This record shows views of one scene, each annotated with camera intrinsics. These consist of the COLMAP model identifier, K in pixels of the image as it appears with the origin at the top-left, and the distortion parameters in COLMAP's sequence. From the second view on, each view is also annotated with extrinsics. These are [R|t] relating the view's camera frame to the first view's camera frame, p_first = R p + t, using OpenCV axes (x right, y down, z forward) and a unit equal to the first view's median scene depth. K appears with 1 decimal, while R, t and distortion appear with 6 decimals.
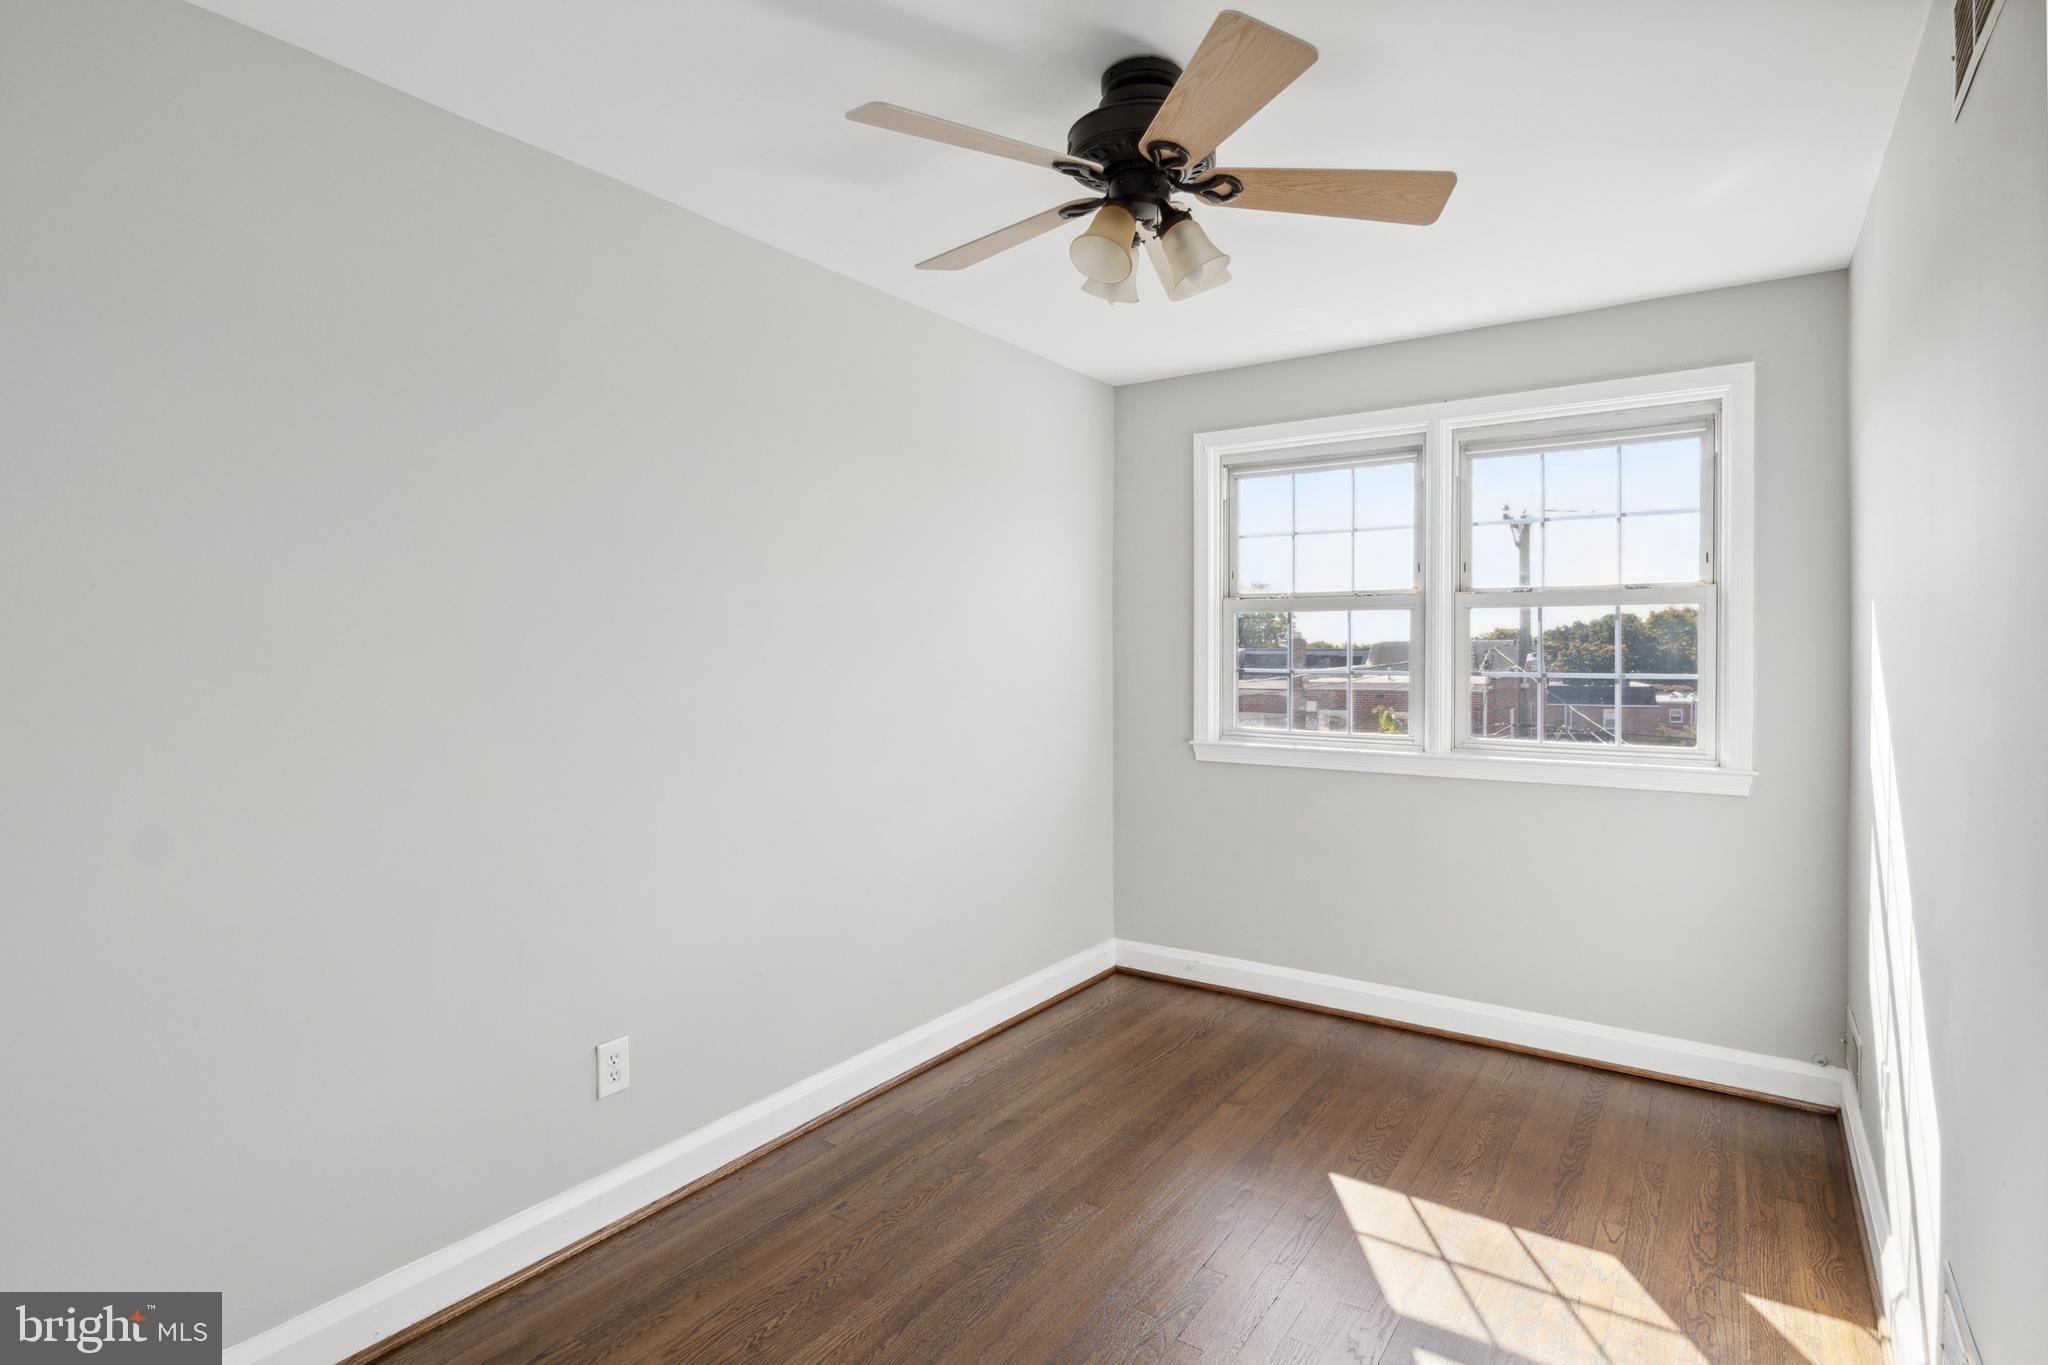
lens RADIAL K [[1018.2, 0, 1035.5], [0, 1018.2, 658.4], [0, 0, 1]] dist [0.001393, -0.000720]
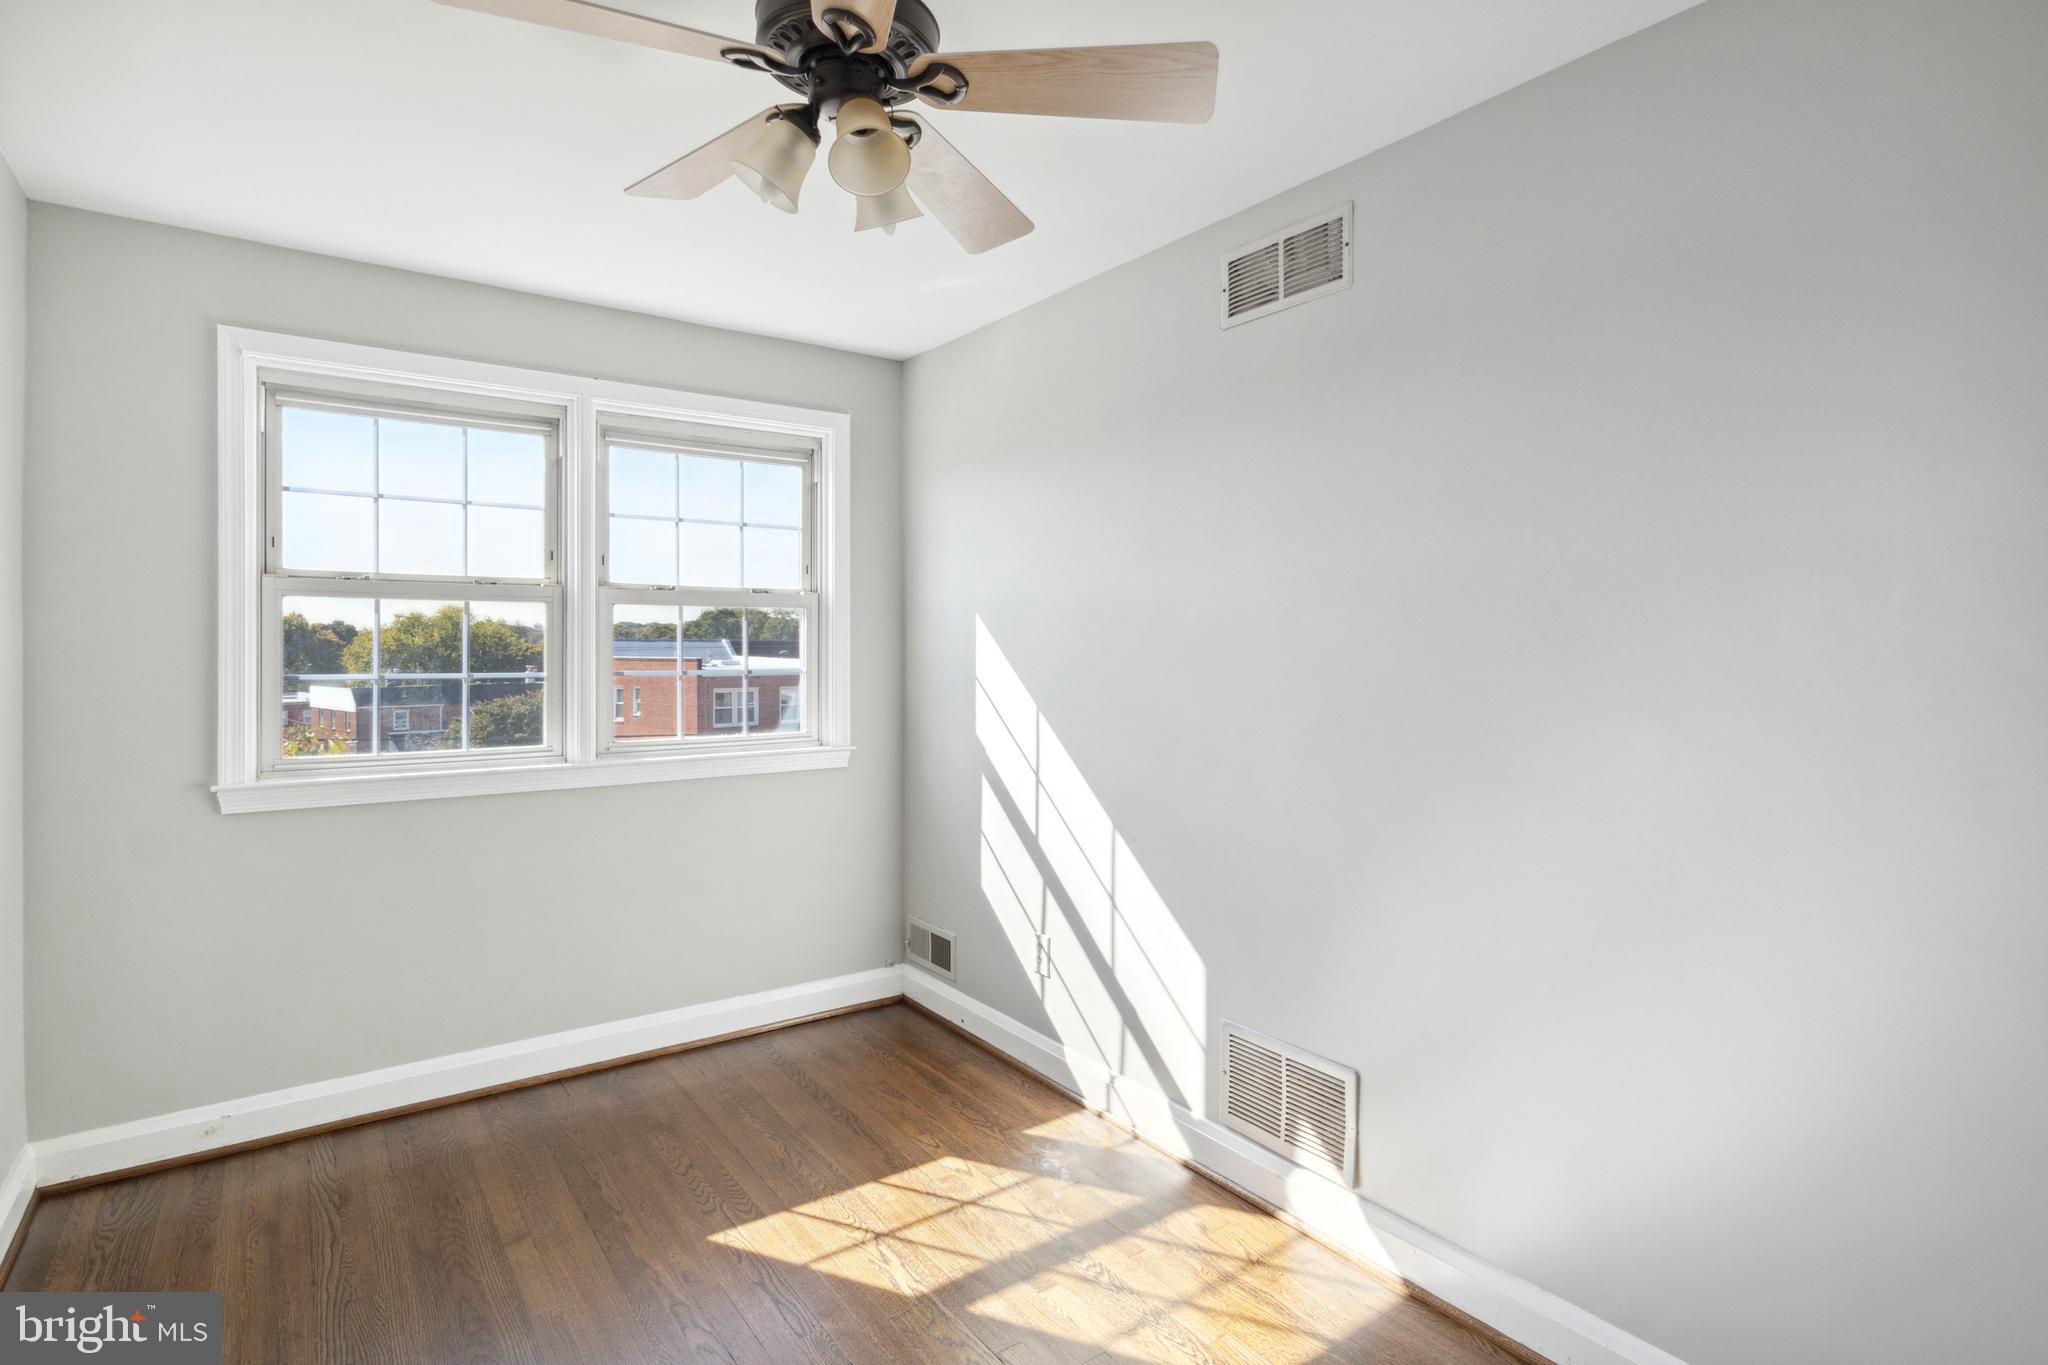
lens RADIAL K [[1046.8, 0, 1029.1], [0, 1046.8, 648.3], [0, 0, 1]] dist [0.004123, 0.000646]
pose [[0.340087, -0.006634, 0.940370, -0.361446], [0.005840, 0.999971, 0.004943, -0.011460], [-0.940376, 0.003810, 0.340116, 0.316638]]
